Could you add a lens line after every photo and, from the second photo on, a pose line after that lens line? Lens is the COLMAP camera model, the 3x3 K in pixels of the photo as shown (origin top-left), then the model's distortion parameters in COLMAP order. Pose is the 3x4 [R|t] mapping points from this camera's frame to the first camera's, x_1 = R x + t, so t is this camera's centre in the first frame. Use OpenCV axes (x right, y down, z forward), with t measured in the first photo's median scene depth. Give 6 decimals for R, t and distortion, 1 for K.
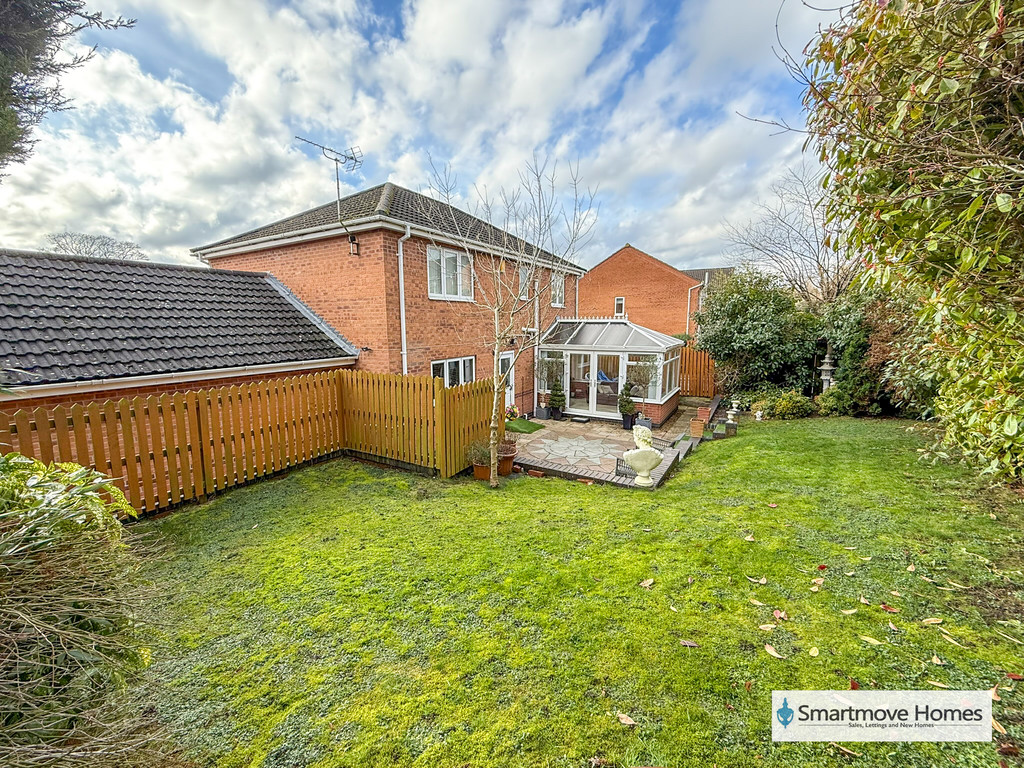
lens RADIAL K [[408.0, 0, 508.5], [0, 408.0, 381.2], [0, 0, 1]] dist [-0.001965, -0.000116]
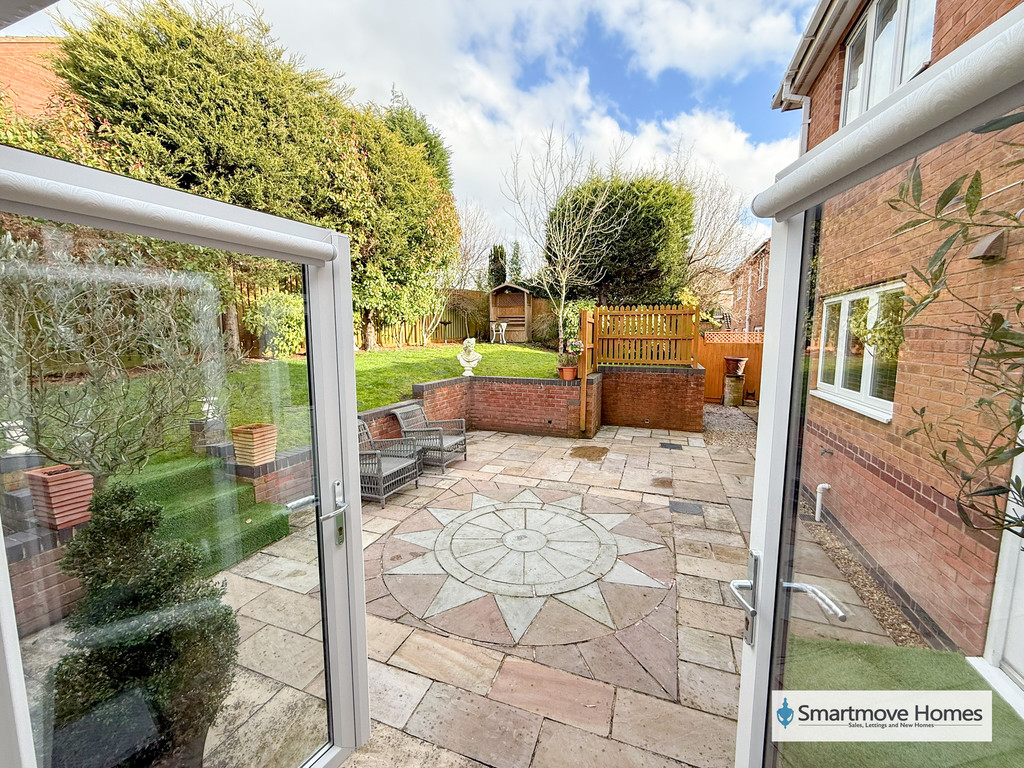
lens RADIAL K [[408.0, 0, 508.7], [0, 408.0, 383.4], [0, 0, 1]] dist [-0.001965, -0.000116]
pose [[-0.981537, 0.024932, -0.189641, 0.235582], [-0.024580, 0.966805, 0.254329, -0.059524], [0.189687, 0.254295, -0.948342, 1.249889]]
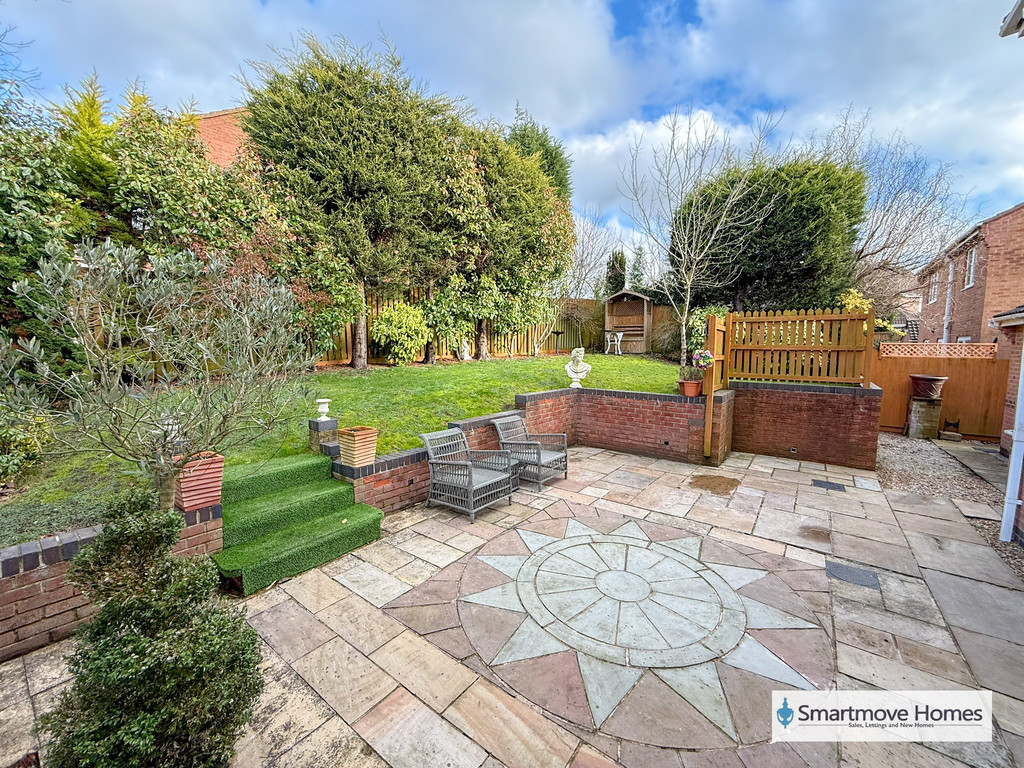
lens RADIAL K [[408.0, 0, 508.3], [0, 408.0, 383.3], [0, 0, 1]] dist [-0.001965, -0.000116]
pose [[-0.995468, -0.012306, 0.094298, 0.215321], [0.009664, 0.973368, 0.229045, -0.050423], [-0.094605, 0.228918, -0.968838, 1.213753]]
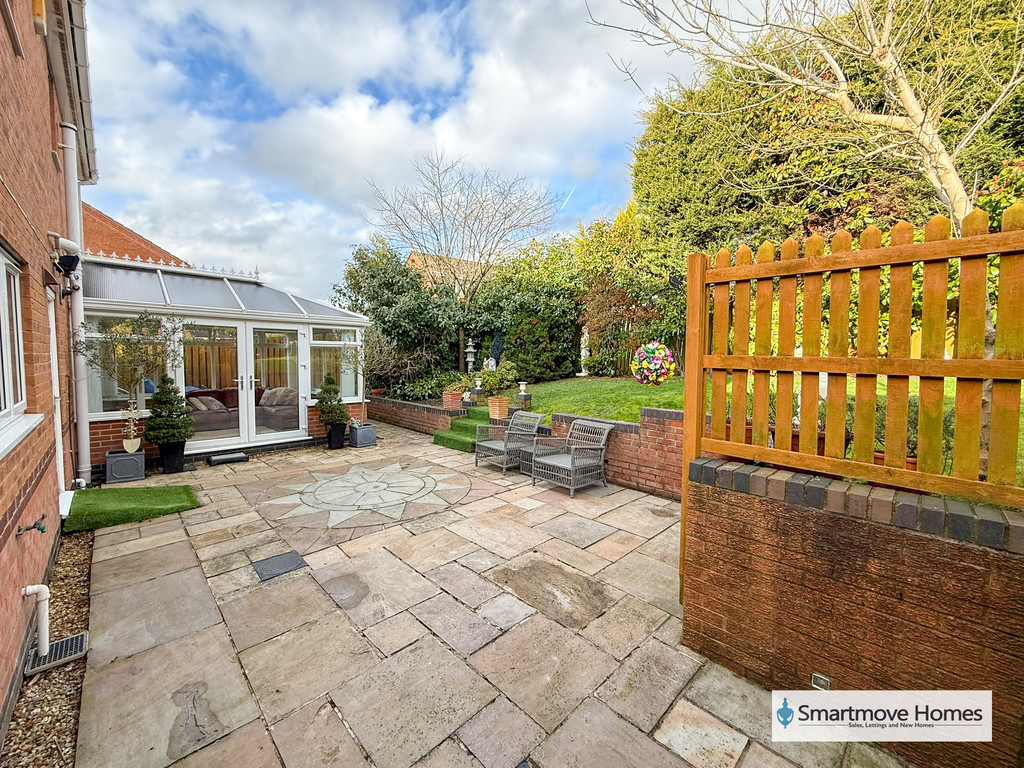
lens RADIAL K [[408.0, 0, 508.1], [0, 408.0, 384.0], [0, 0, 1]] dist [-0.001965, -0.000116]
pose [[0.245867, -0.055124, 0.967735, -0.265593], [0.125245, 0.991819, 0.024676, 0.043653], [-0.961178, 0.115137, 0.250760, 0.663547]]
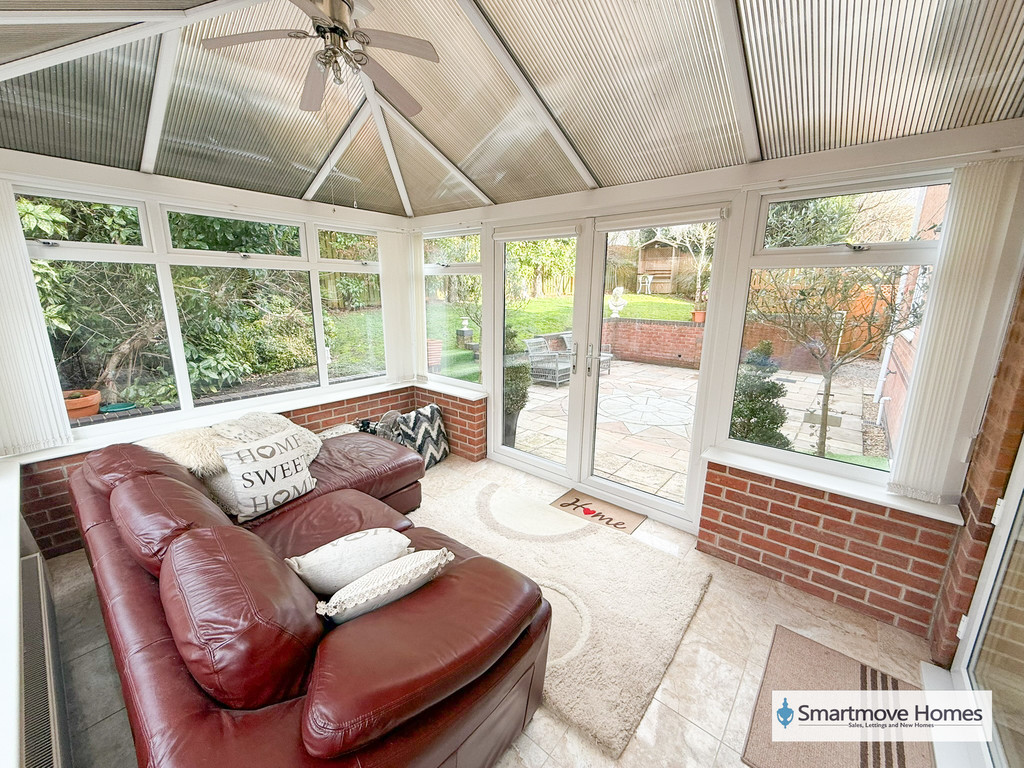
lens RADIAL K [[408.0, 0, 509.1], [0, 408.0, 379.6], [0, 0, 1]] dist [-0.001965, -0.000116]
pose [[-0.988183, -0.041431, 0.147573, 0.265144], [0.013185, 0.936232, 0.351134, -0.083636], [-0.152710, 0.348931, -0.924623, 1.502112]]
